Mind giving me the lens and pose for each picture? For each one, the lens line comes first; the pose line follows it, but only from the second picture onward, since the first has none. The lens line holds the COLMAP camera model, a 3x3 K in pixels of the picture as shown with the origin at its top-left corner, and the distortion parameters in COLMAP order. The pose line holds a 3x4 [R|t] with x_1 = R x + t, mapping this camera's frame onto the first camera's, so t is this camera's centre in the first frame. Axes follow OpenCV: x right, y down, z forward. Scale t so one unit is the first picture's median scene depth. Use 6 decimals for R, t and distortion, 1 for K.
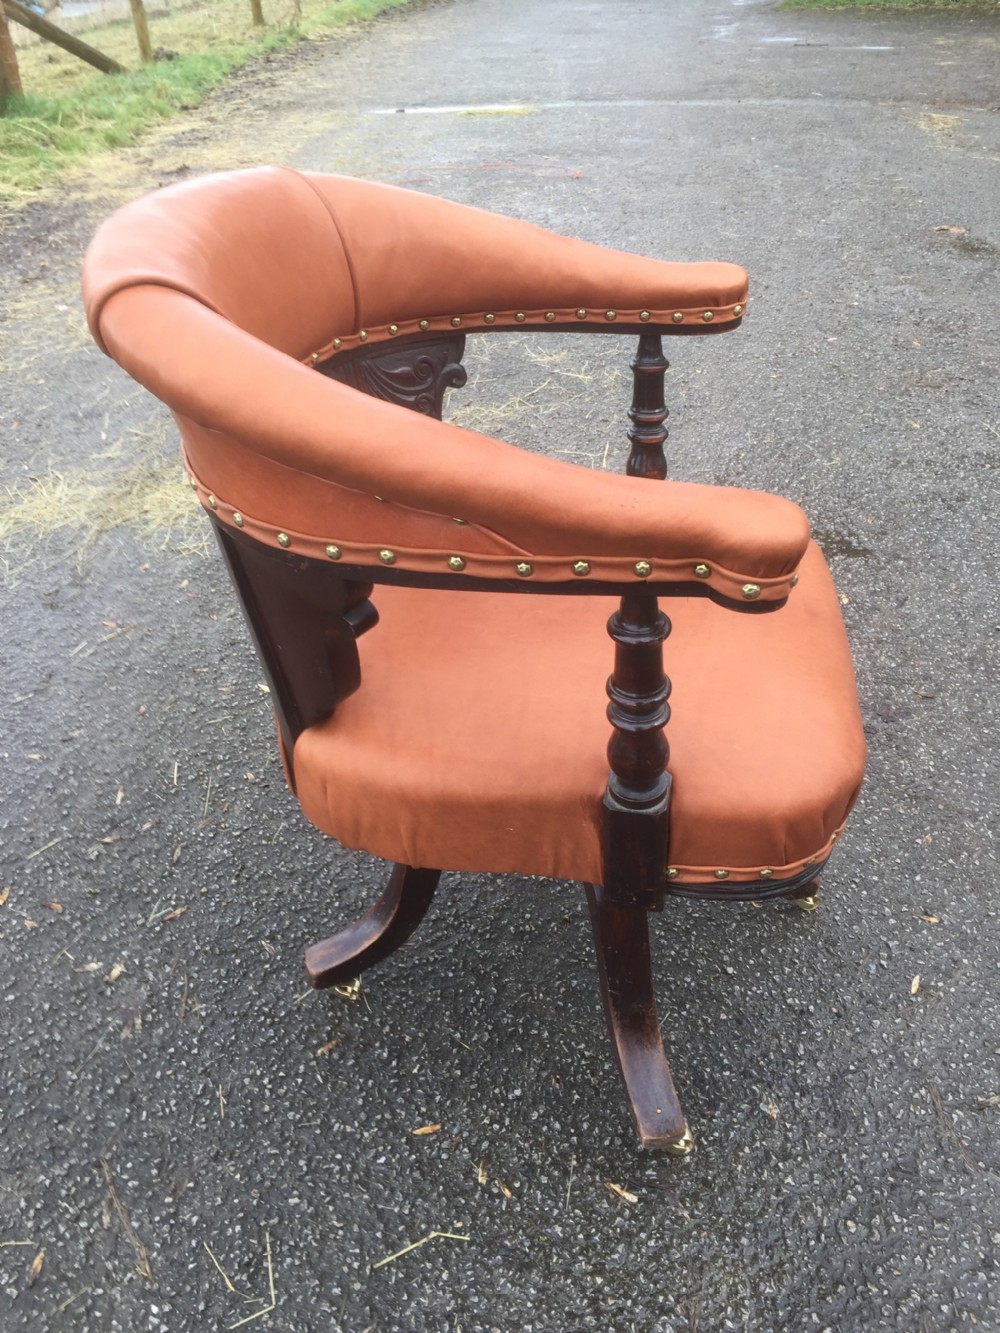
lens RADIAL K [[1133.6, 0, 510.0], [0, 1133.6, 679.0], [0, 0, 1]] dist [0.076939, -0.105108]
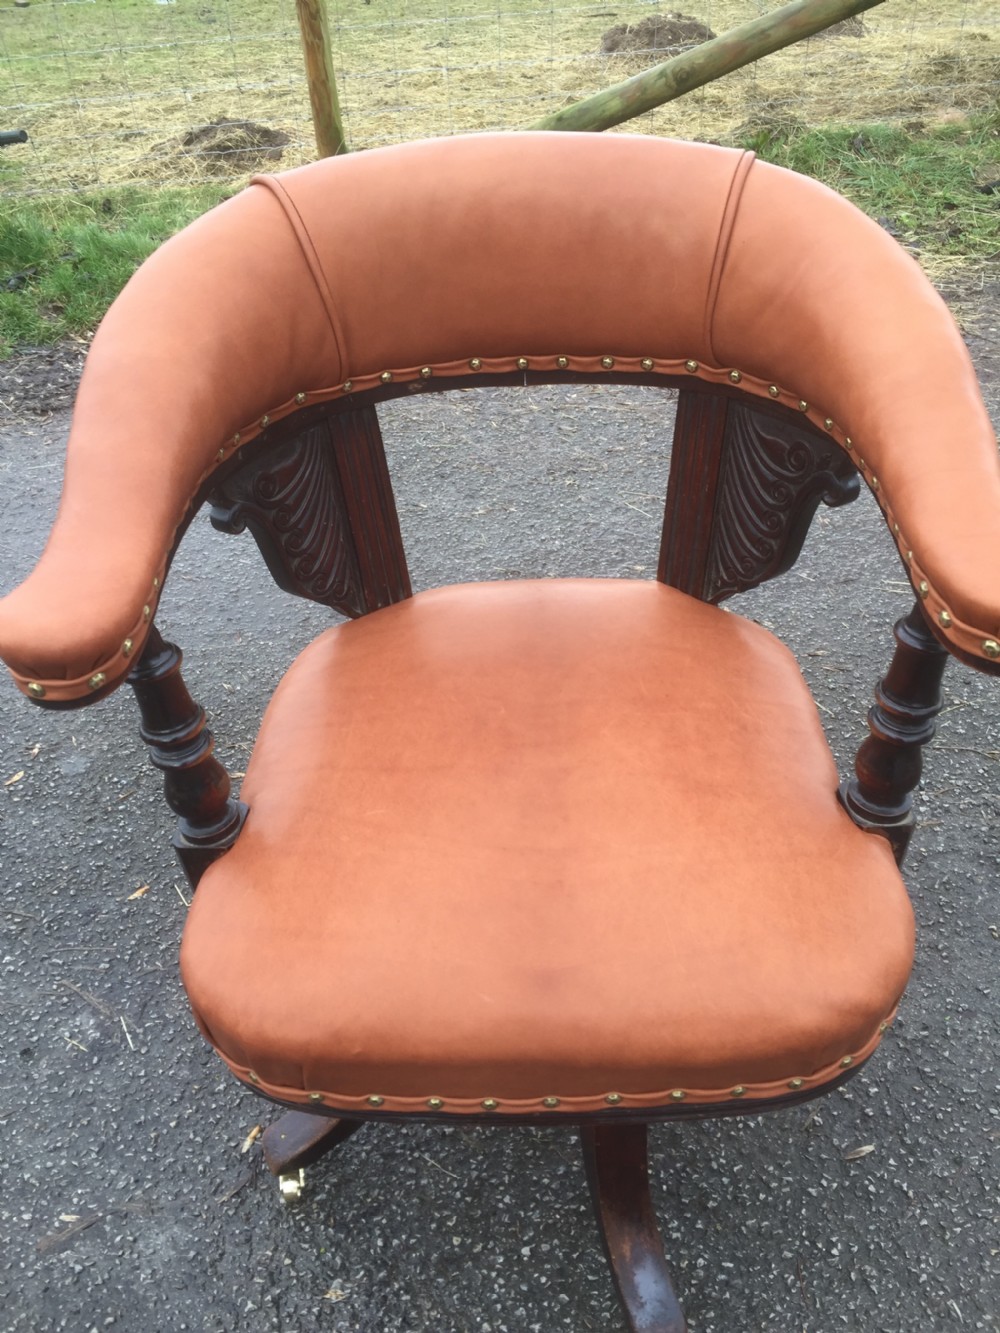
lens RADIAL K [[1133.6, 0, 496.4], [0, 1133.6, 650.5], [0, 0, 1]] dist [0.076939, -0.105108]
pose [[0.101100, 0.632977, -0.767541, 0.621329], [-0.520392, 0.691181, 0.501458, -0.497136], [0.847922, 0.348725, 0.399275, 0.576842]]
